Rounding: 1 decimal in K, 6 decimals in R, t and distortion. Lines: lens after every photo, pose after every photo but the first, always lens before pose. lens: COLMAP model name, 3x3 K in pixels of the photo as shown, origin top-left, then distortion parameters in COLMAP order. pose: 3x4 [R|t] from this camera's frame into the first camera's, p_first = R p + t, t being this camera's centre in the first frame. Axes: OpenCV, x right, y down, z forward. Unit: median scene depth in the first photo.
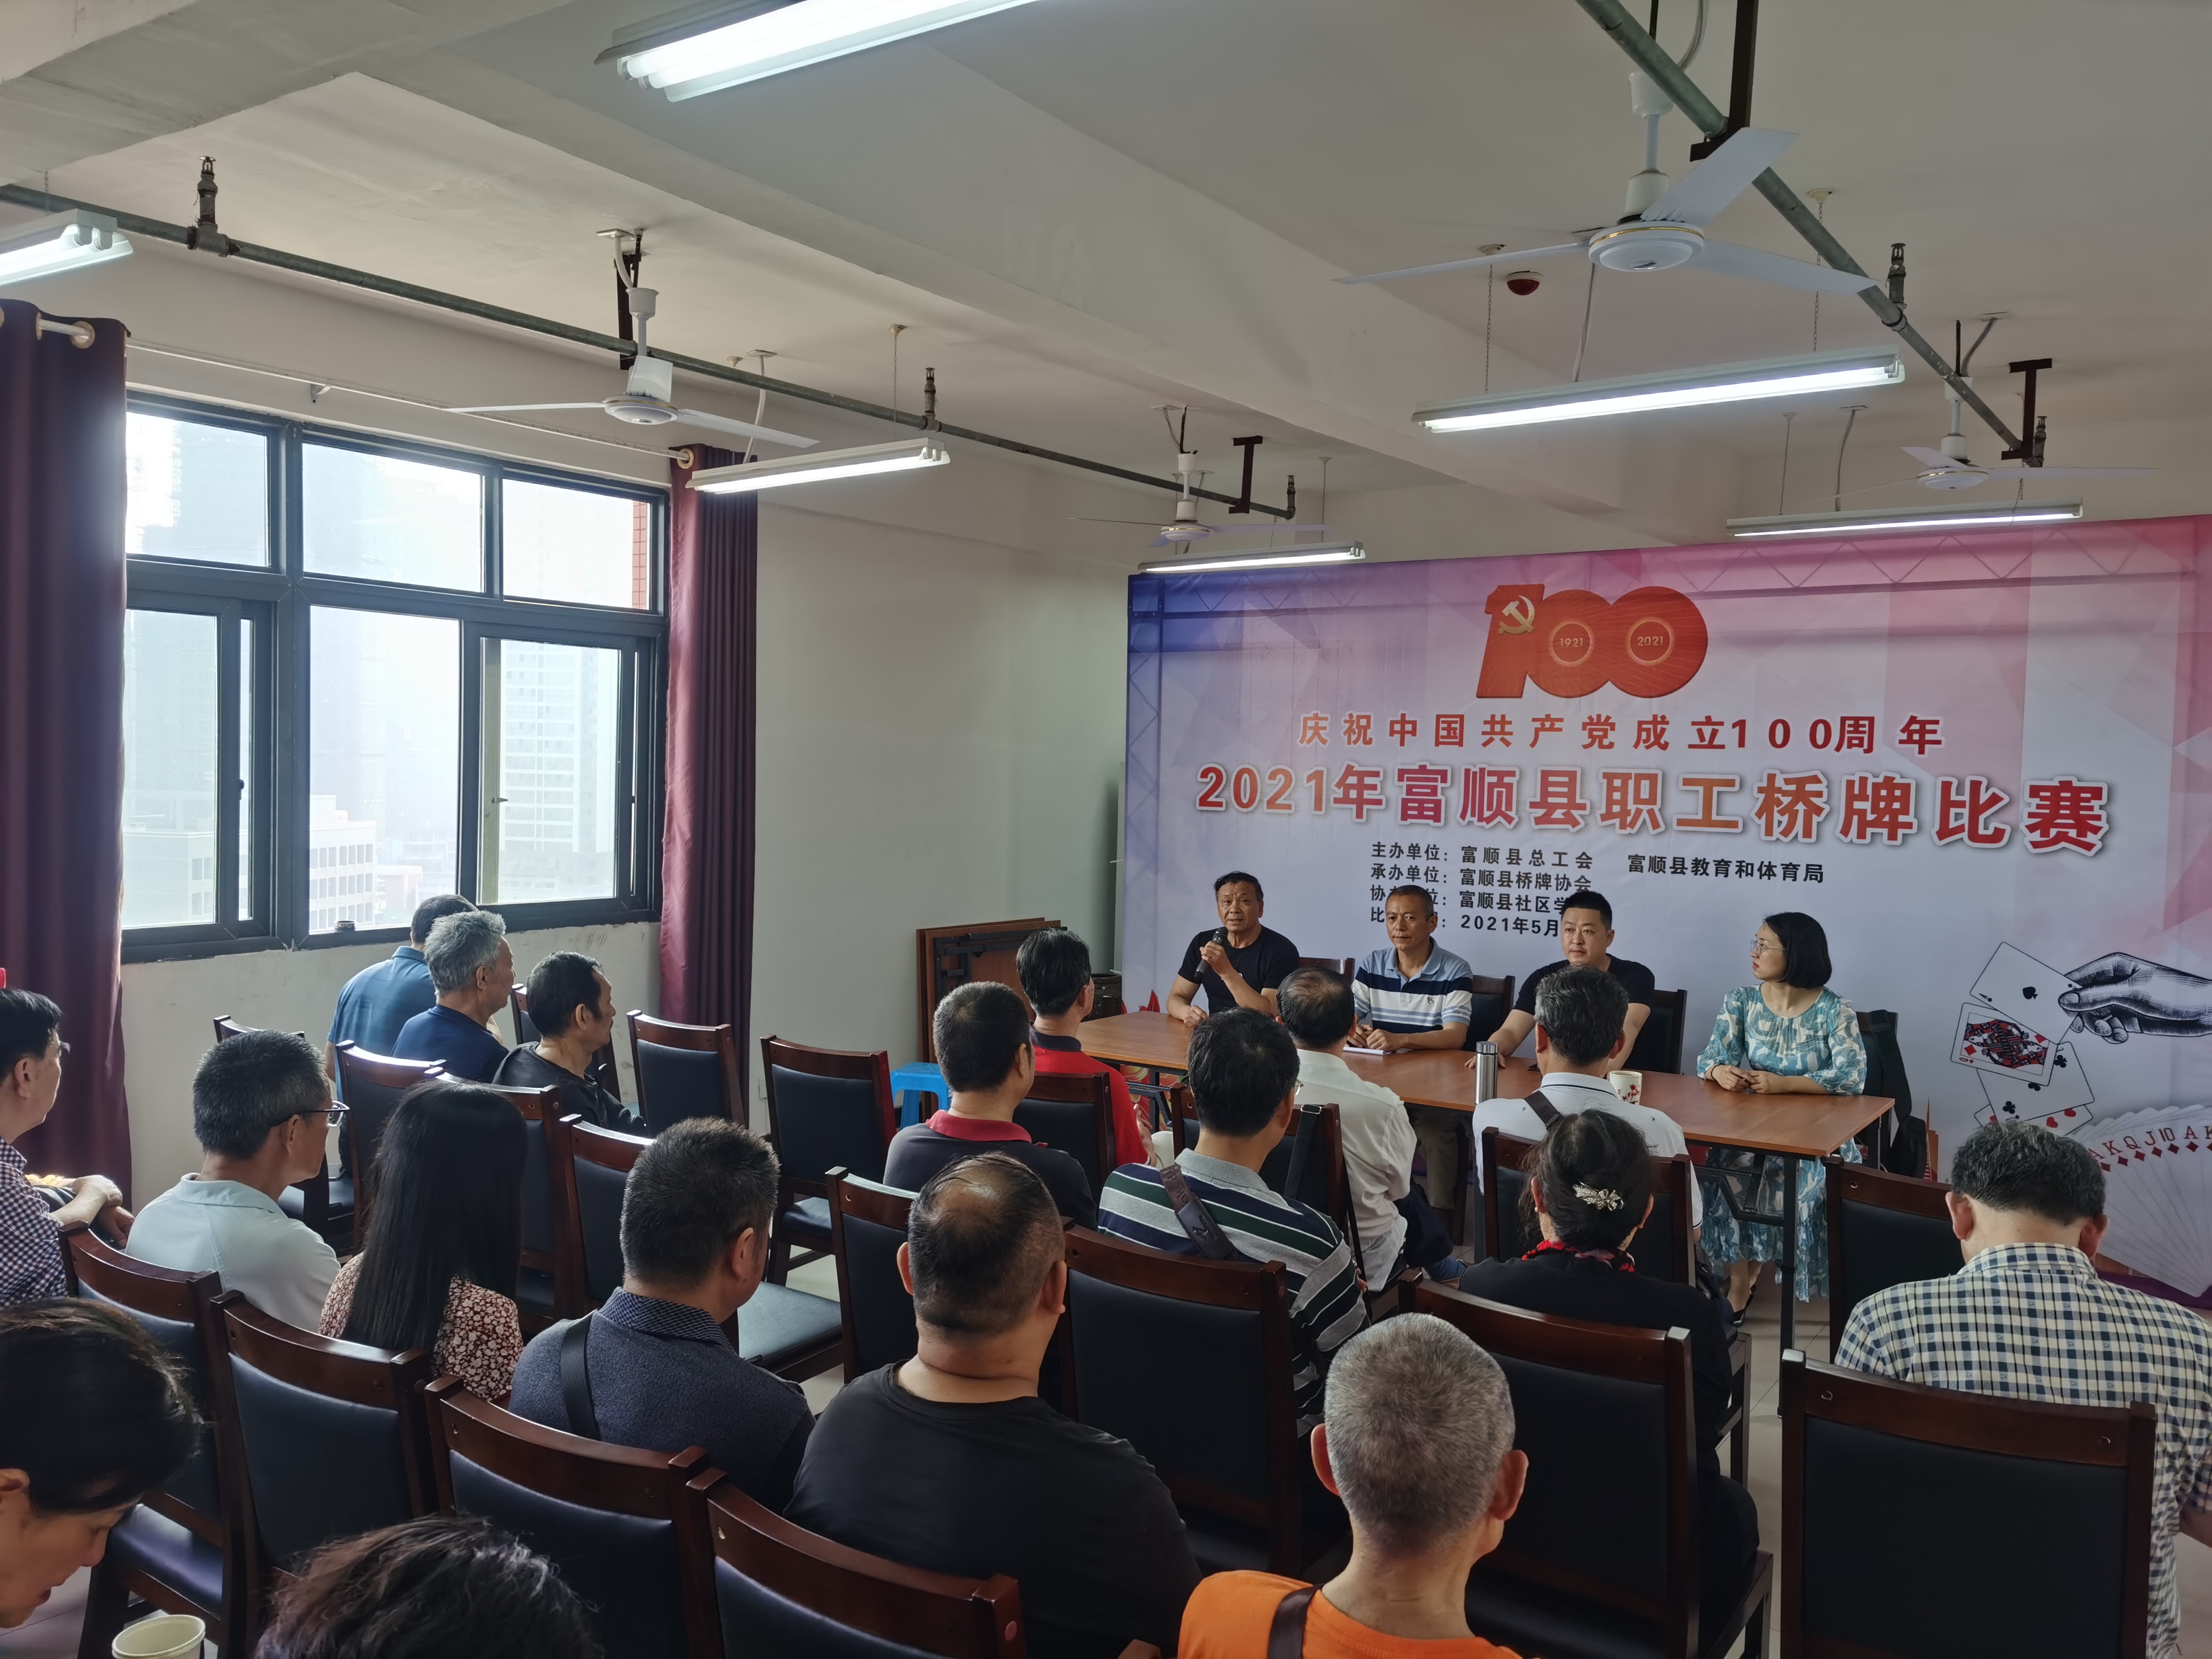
lens RADIAL K [[1760.4, 0, 1103.5], [0, 1760.4, 846.1], [0, 0, 1]] dist [0.027417, 0.001752]
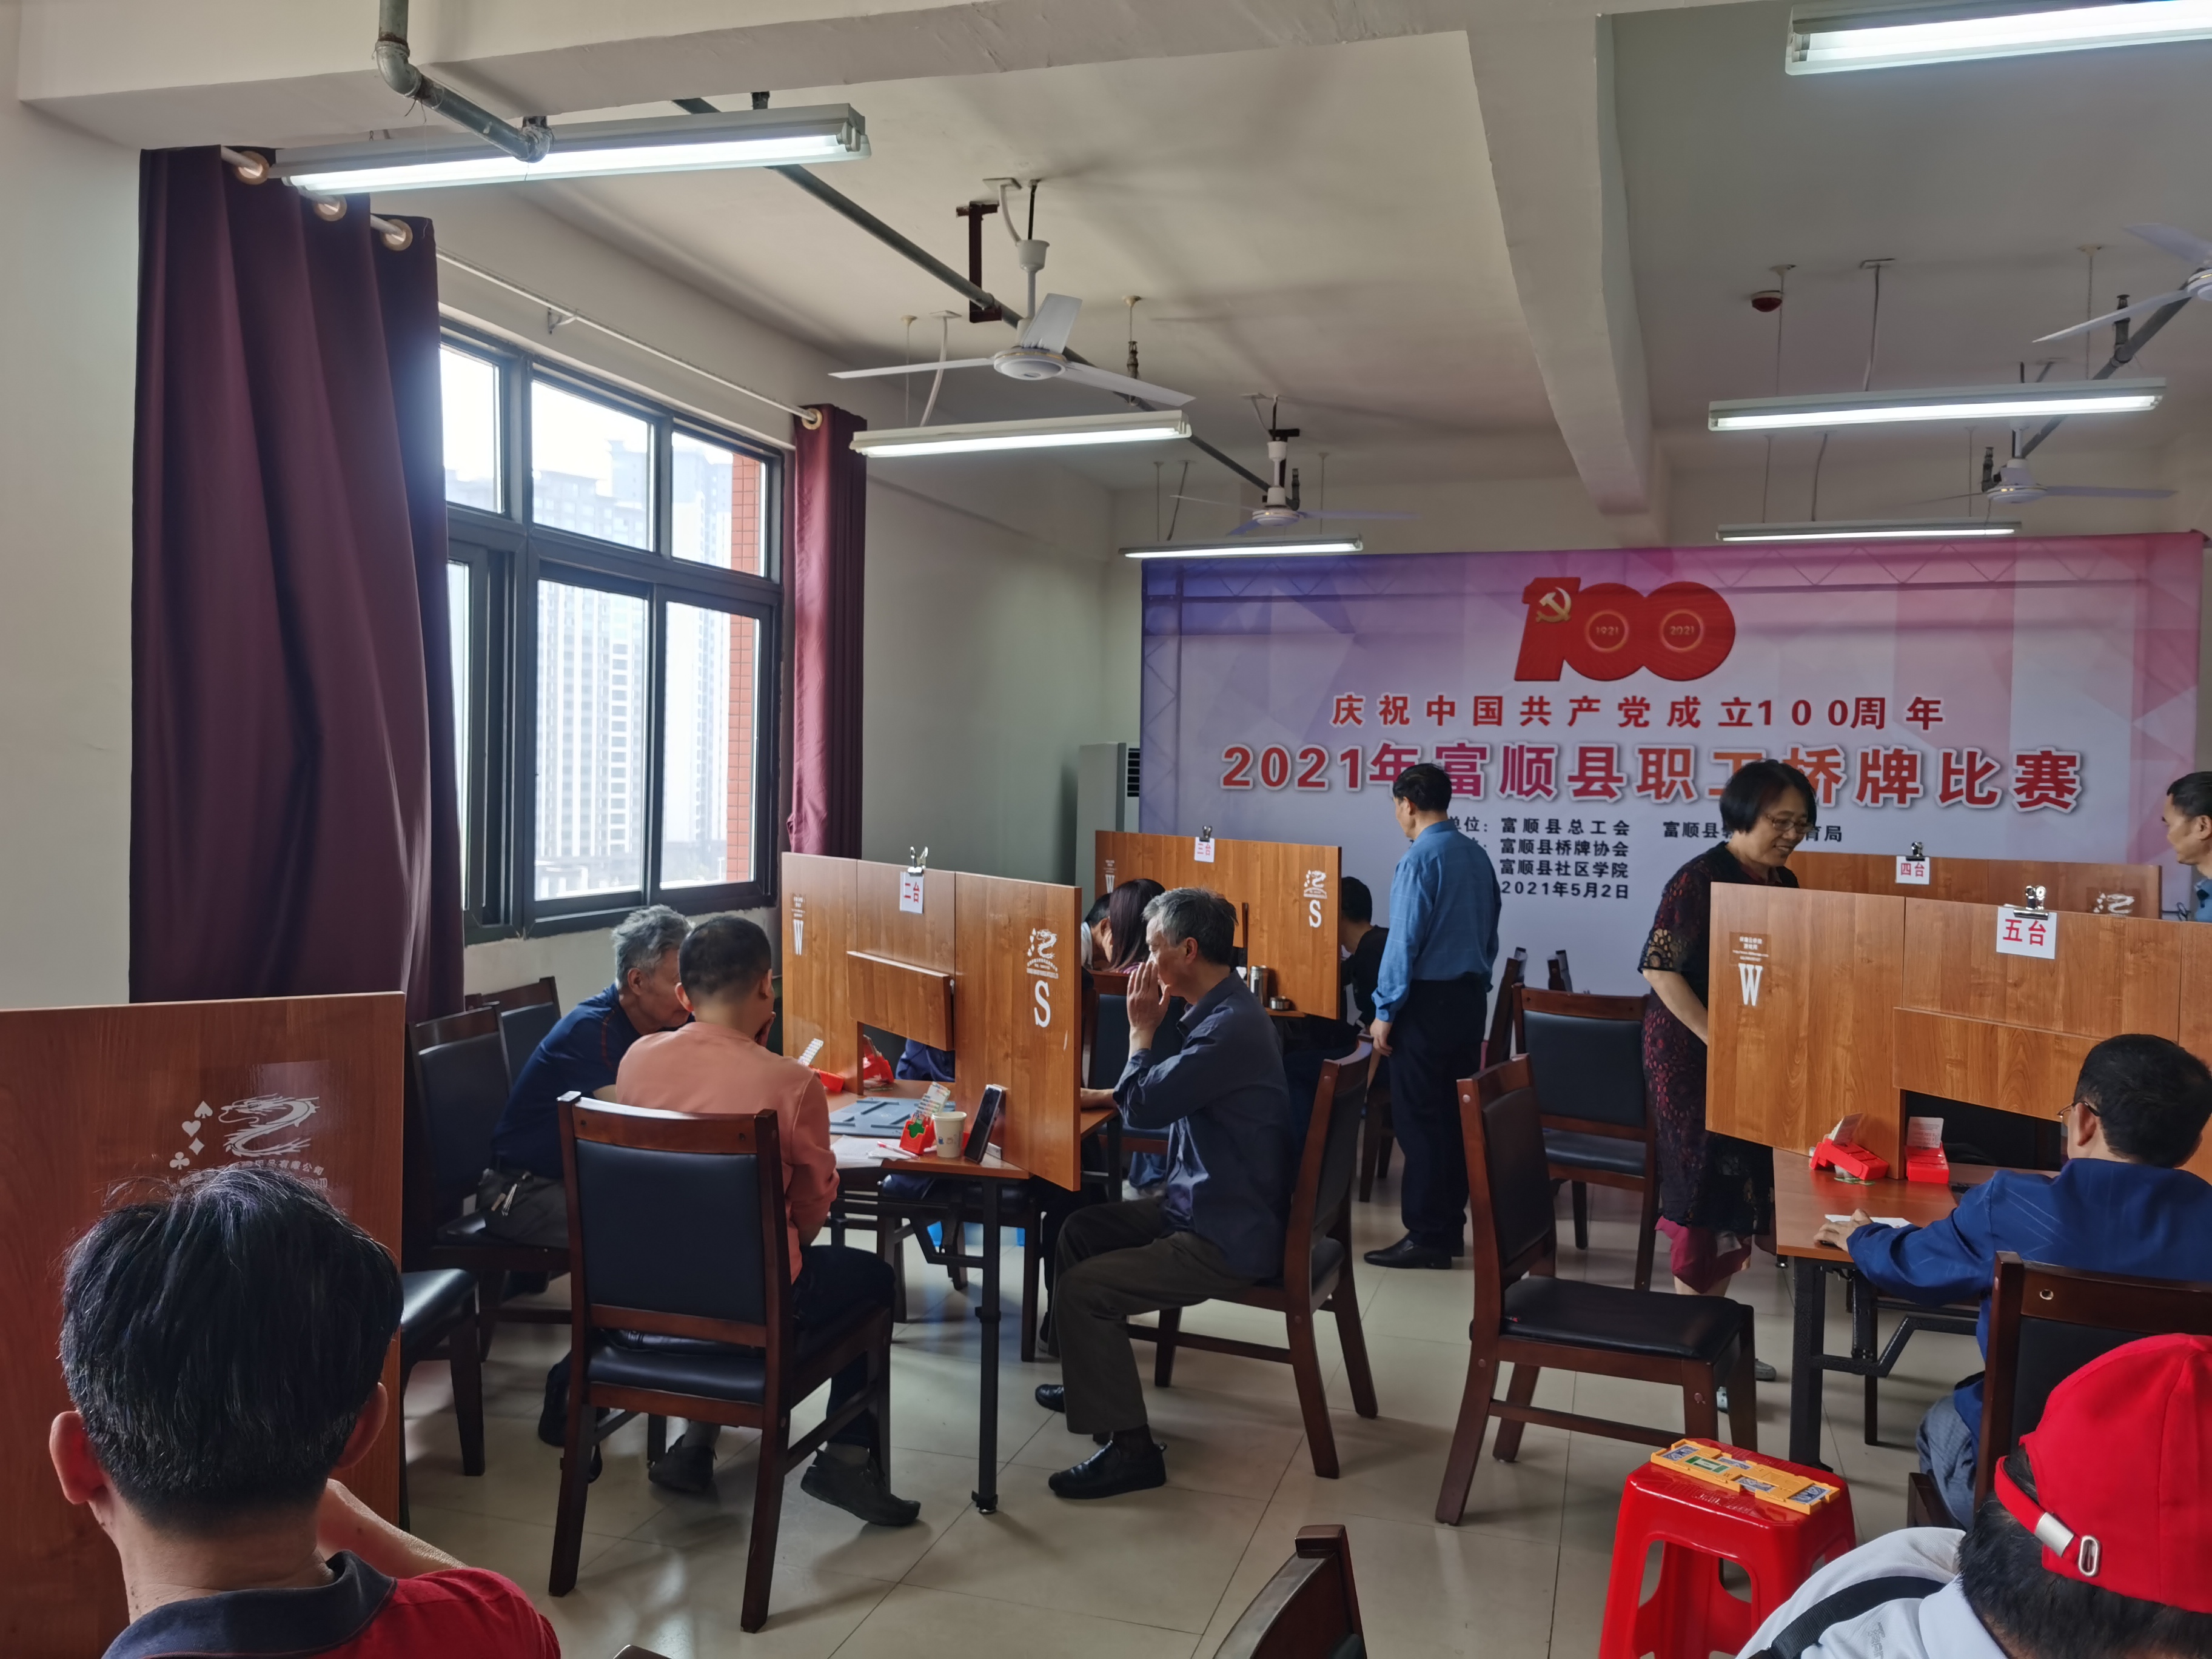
lens RADIAL K [[1760.4, 0, 1098.7], [0, 1760.4, 844.0], [0, 0, 1]] dist [0.027417, 0.001752]
pose [[0.948068, -0.020418, 0.317411, -0.395123], [0.020826, 0.999781, 0.002109, 0.009178], [-0.317384, 0.004610, 0.948286, 0.055233]]
